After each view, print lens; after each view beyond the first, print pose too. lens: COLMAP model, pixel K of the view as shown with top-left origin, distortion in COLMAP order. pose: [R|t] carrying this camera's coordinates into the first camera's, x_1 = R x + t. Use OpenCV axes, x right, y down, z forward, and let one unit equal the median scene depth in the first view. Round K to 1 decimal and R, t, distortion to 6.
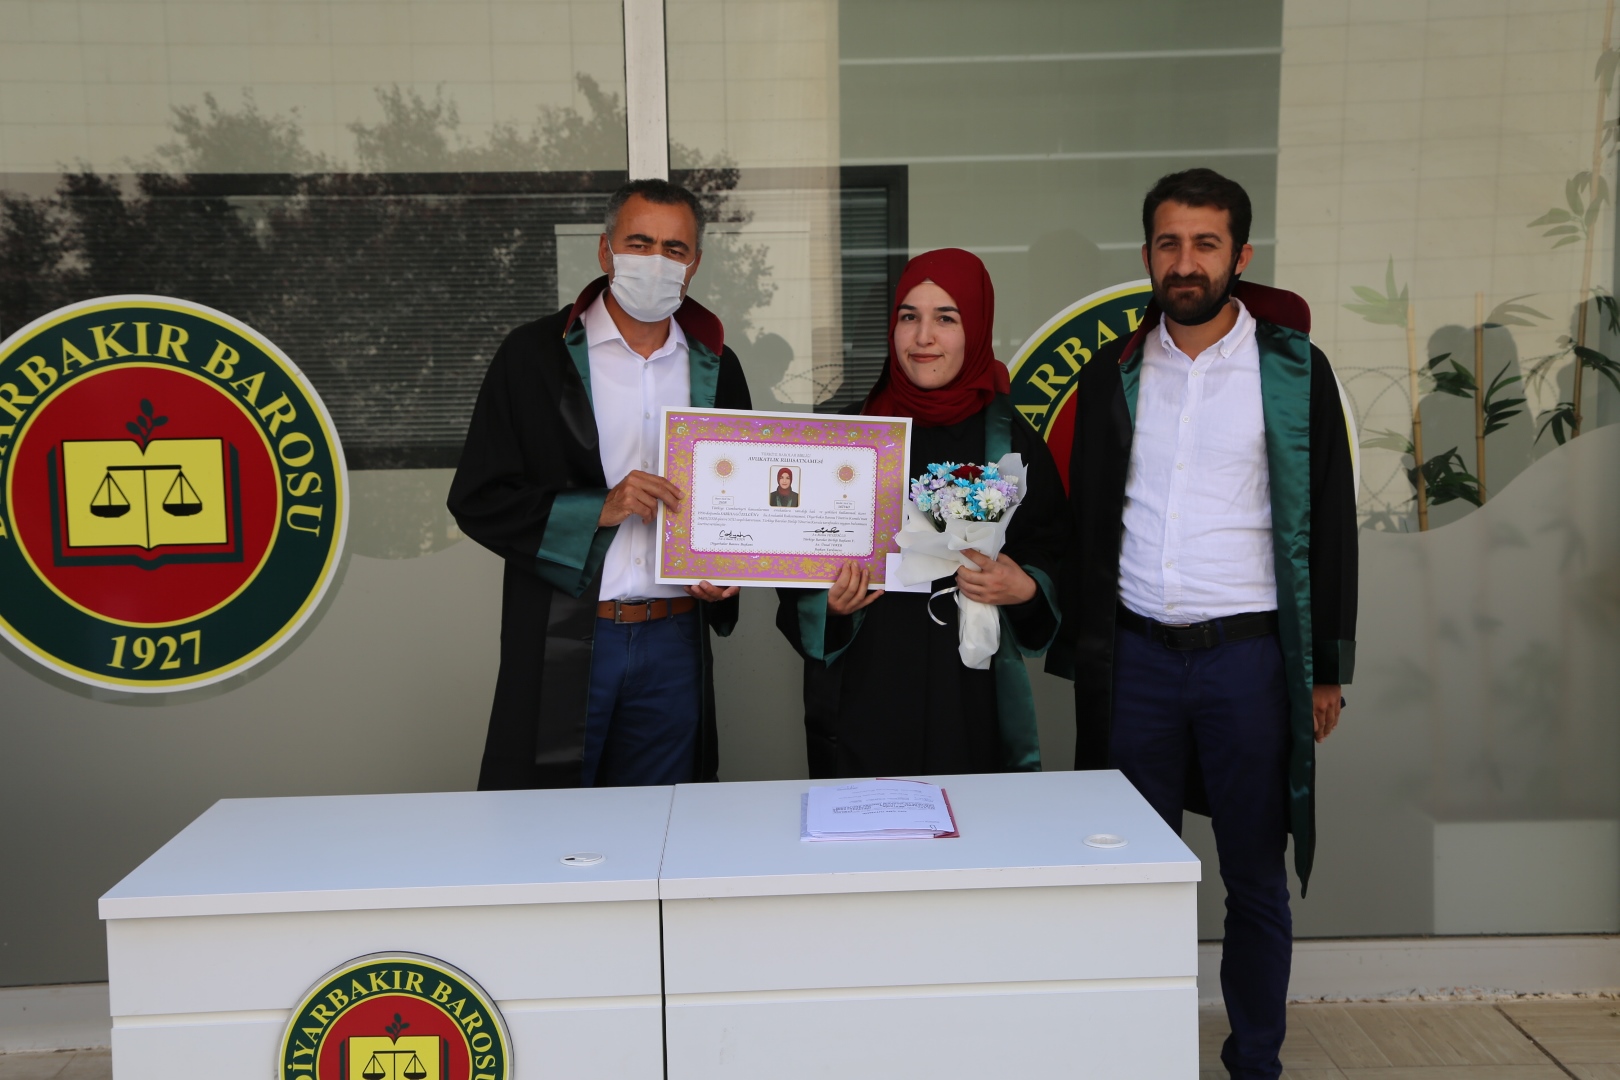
lens RADIAL K [[1873.3, 0, 810.0], [0, 1873.3, 540.0], [0, 0, 1]] dist [0.069681, 0.027915]
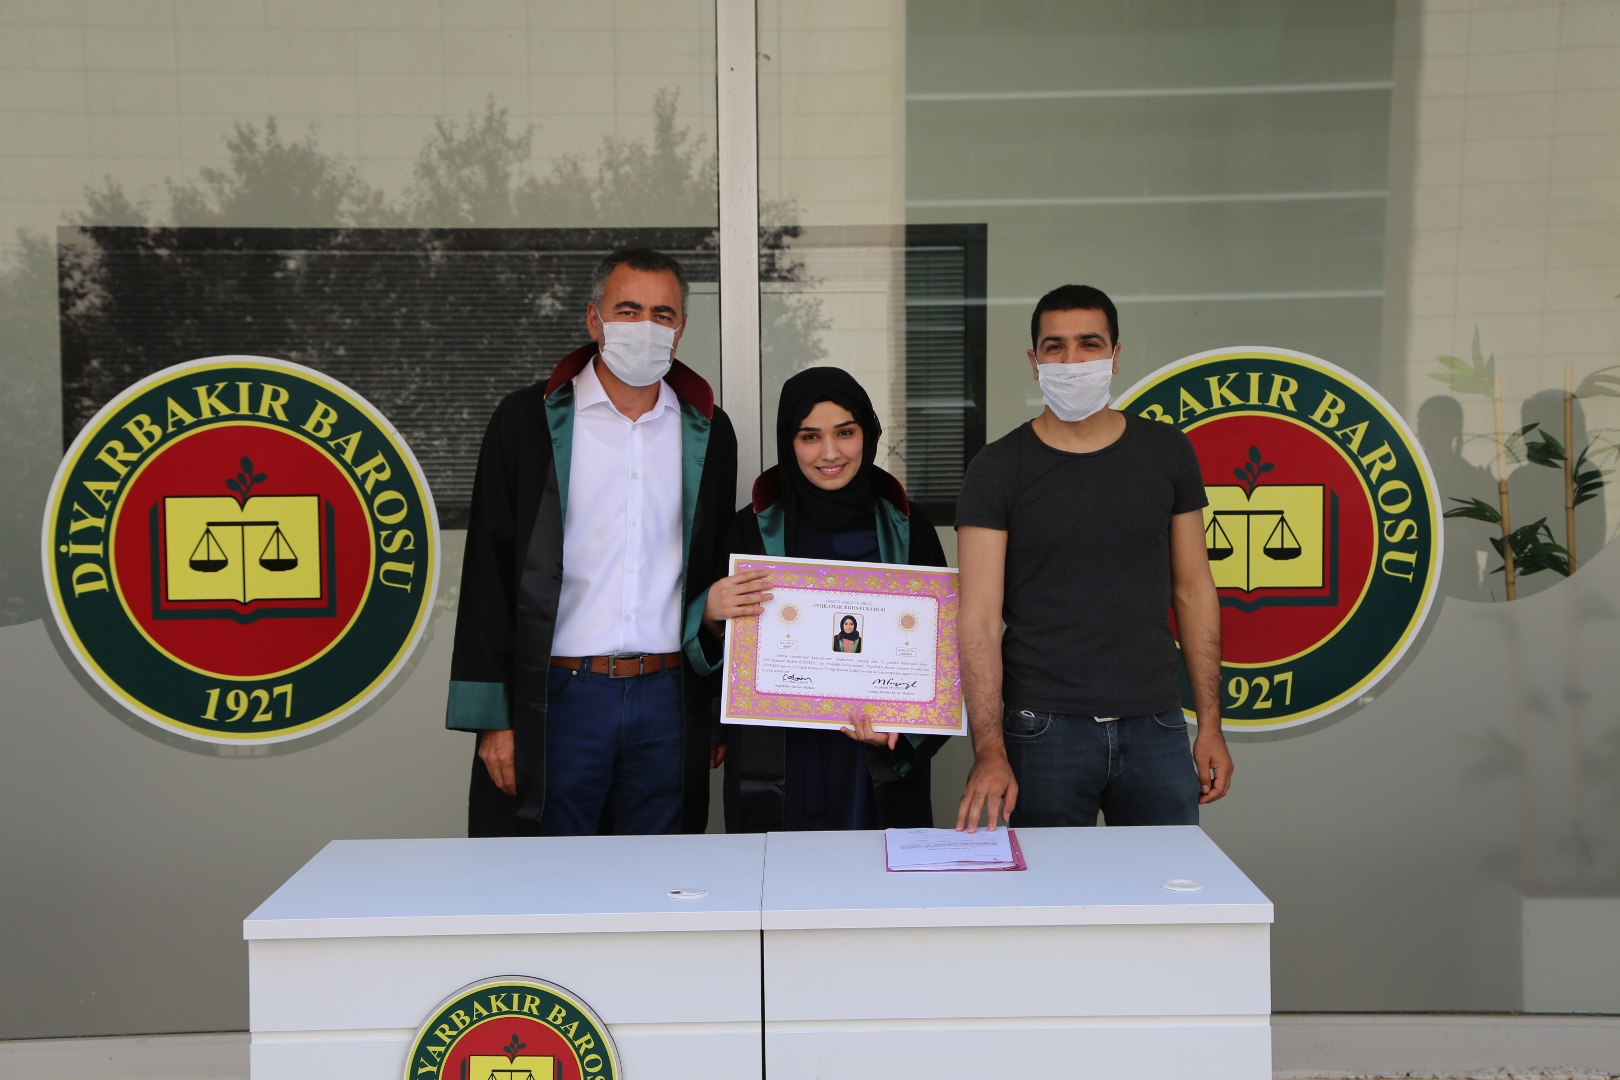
lens RADIAL K [[2220.7, 0, 795.6], [0, 2220.7, 537.9], [0, 0, 1]] dist [0.142334, -0.029107]
pose [[0.999673, 0.010856, -0.023173, -0.025041], [-0.011771, 0.999143, -0.039695, 0.014009], [0.022722, 0.039955, 0.998943, -0.202828]]
